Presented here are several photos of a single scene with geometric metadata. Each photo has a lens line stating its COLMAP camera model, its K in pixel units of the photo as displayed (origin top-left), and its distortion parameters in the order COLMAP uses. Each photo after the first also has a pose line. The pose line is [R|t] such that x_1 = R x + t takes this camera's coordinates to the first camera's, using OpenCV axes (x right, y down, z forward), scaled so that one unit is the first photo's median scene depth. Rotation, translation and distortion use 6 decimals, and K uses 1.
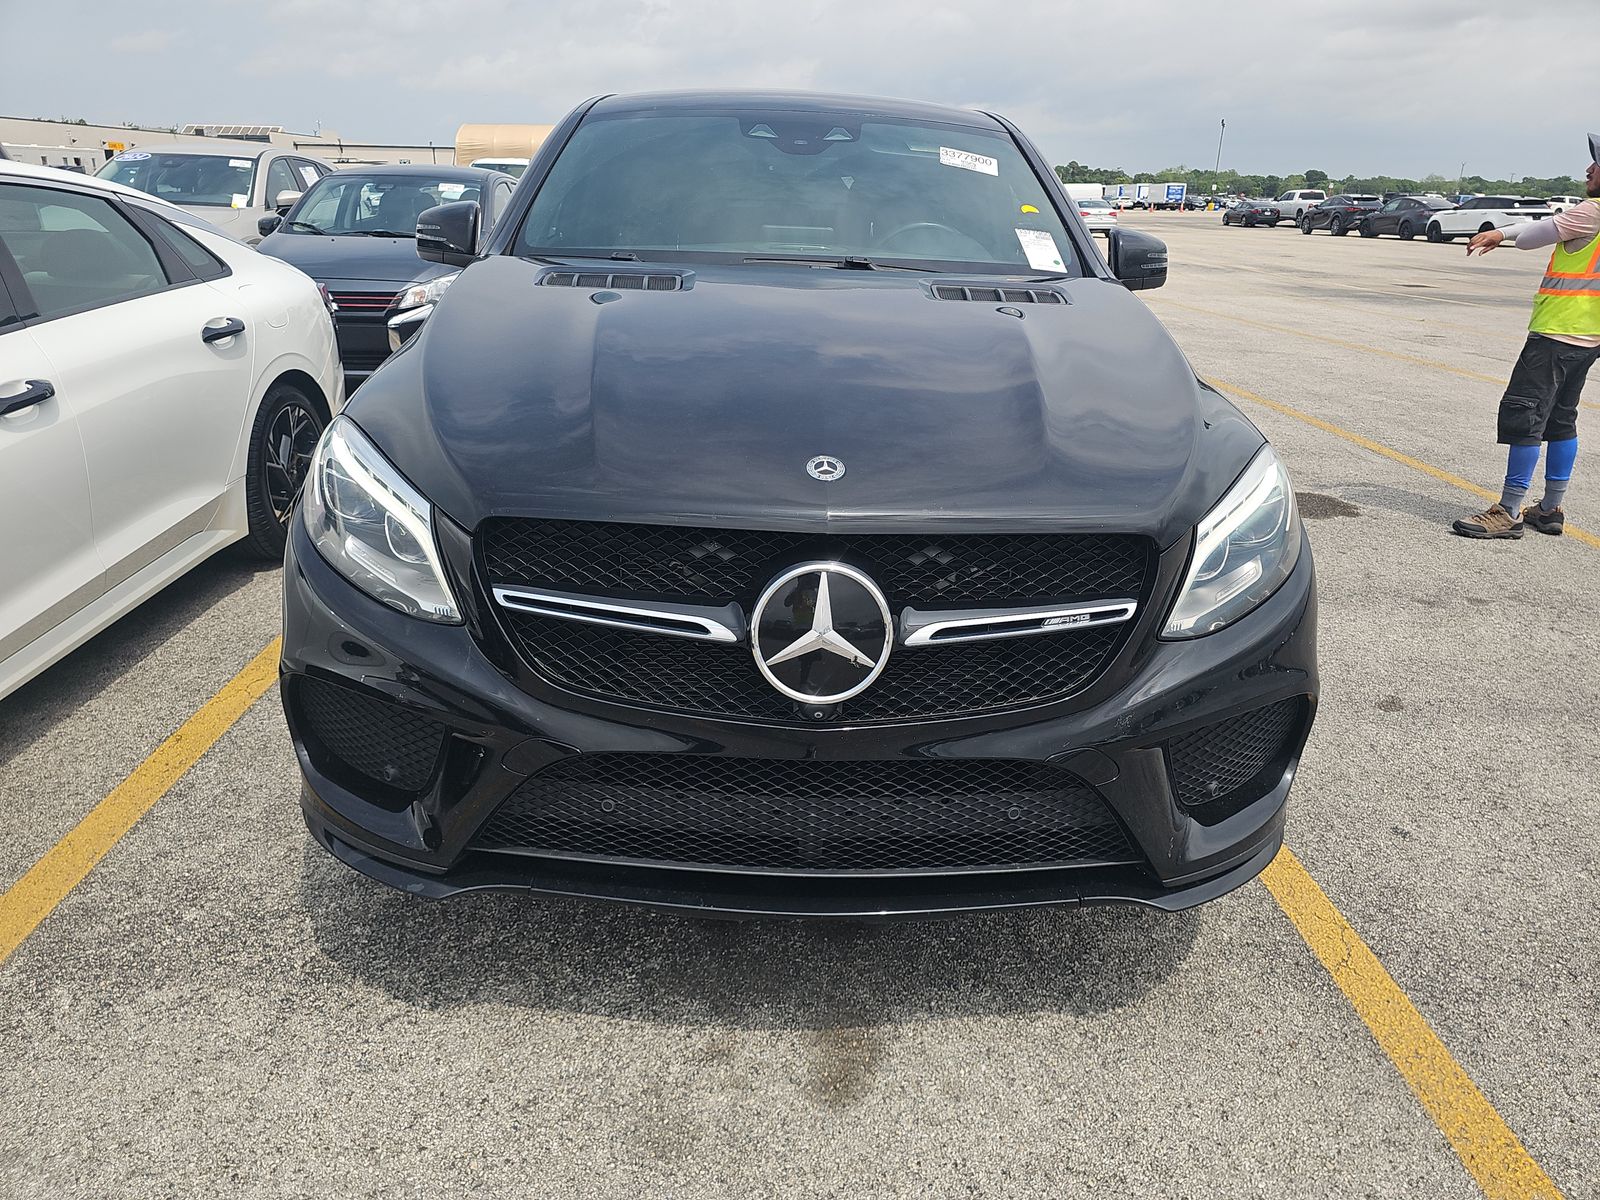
lens RADIAL K [[1052.5, 0, 775.9], [0, 1052.5, 599.1], [0, 0, 1]] dist [0.009369, 0.000164]
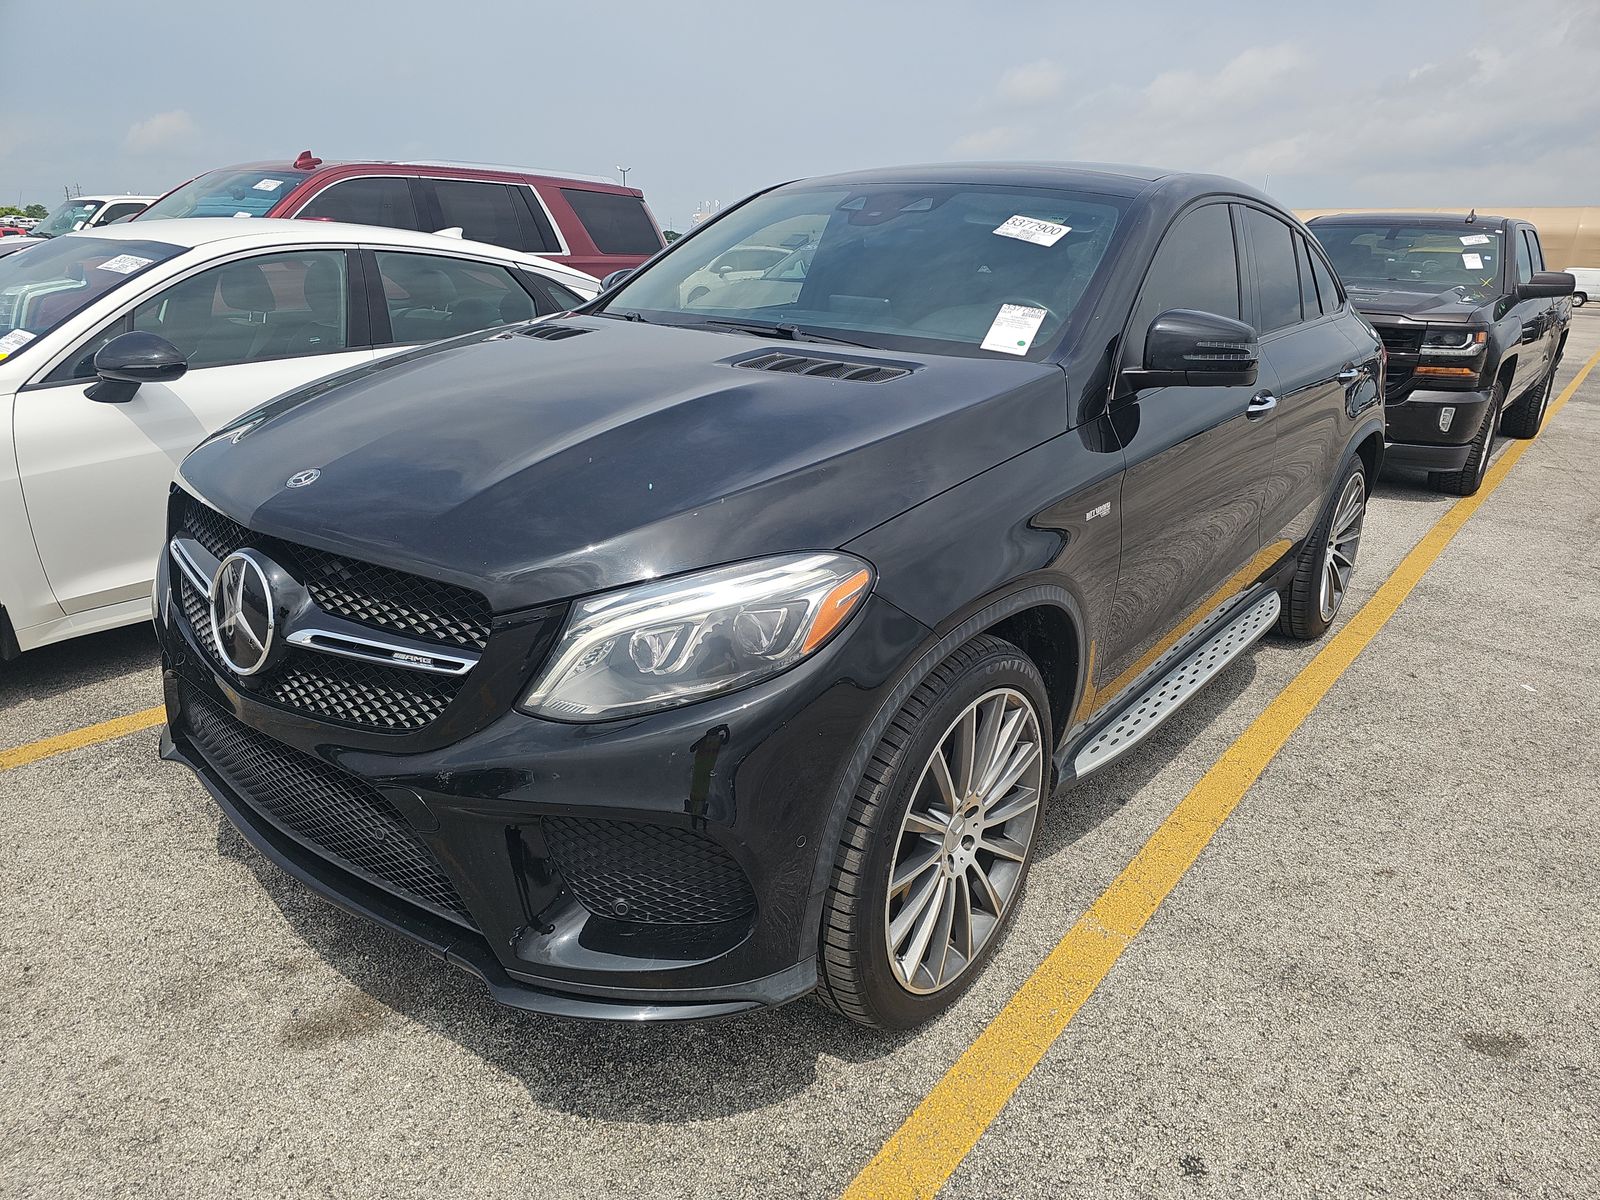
lens RADIAL K [[1052.5, 0, 775.9], [0, 1052.5, 599.1], [0, 0, 1]] dist [0.009369, 0.000164]
pose [[0.770125, 0.199295, -0.605961, 0.952531], [-0.239278, 0.970832, 0.015196, -0.112844], [0.591315, 0.133291, 0.795349, 0.310654]]
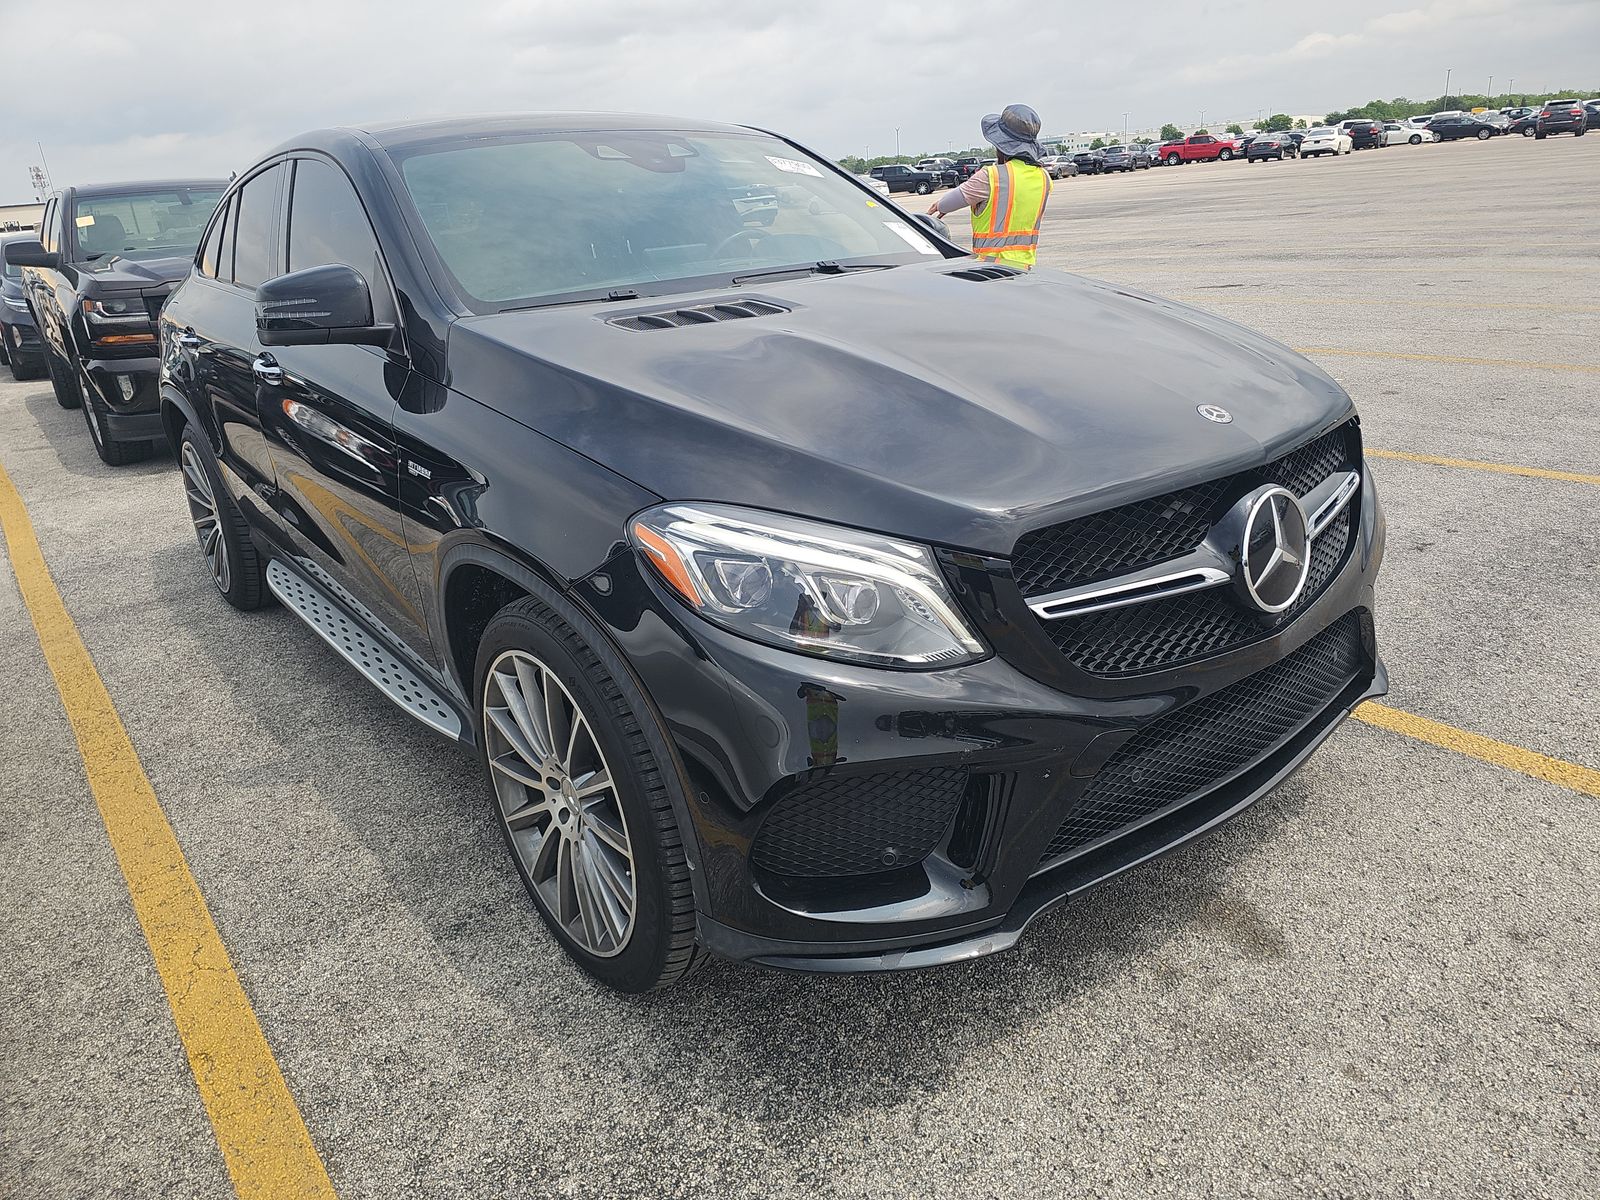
lens RADIAL K [[1062.3, 0, 800.0], [0, 1062.3, 600.0], [0, 0, 1]] dist [0.010695, 0.001698]
pose [[0.786594, -0.299073, 0.540208, -0.791310], [0.307963, 0.948311, 0.076587, -0.128420], [-0.535190, 0.106121, 0.838039, 0.232434]]
